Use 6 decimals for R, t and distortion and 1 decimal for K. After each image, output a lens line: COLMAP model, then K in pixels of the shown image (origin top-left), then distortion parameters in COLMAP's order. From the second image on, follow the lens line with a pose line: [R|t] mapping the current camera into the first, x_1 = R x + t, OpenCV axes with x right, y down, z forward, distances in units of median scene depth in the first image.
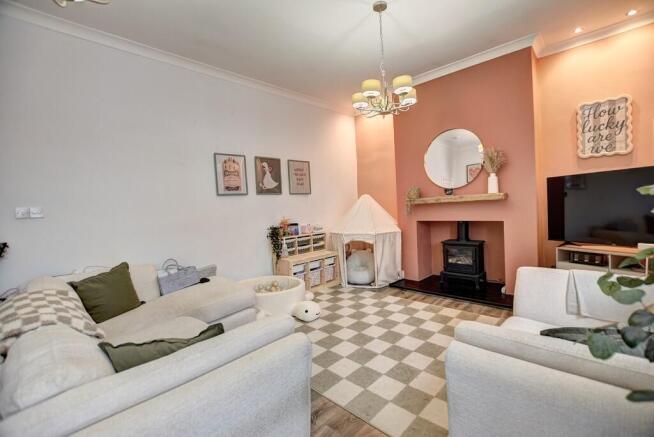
lens RADIAL K [[296.0, 0, 330.4], [0, 296.0, 216.3], [0, 0, 1]] dist [-0.003397, -0.000364]
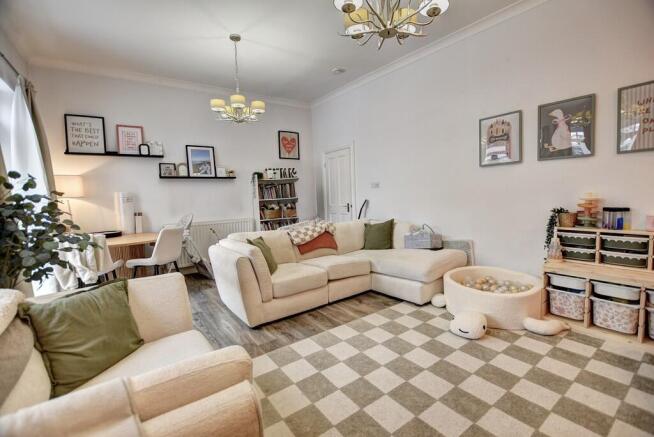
lens RADIAL K [[296.0, 0, 330.4], [0, 296.0, 216.3], [0, 0, 1]] dist [-0.003397, -0.000364]
pose [[-0.169515, 0.142667, -0.975147, 0.559468], [0.019089, 0.989756, 0.141486, -0.052621], [0.985343, 0.005370, -0.170502, 0.645478]]
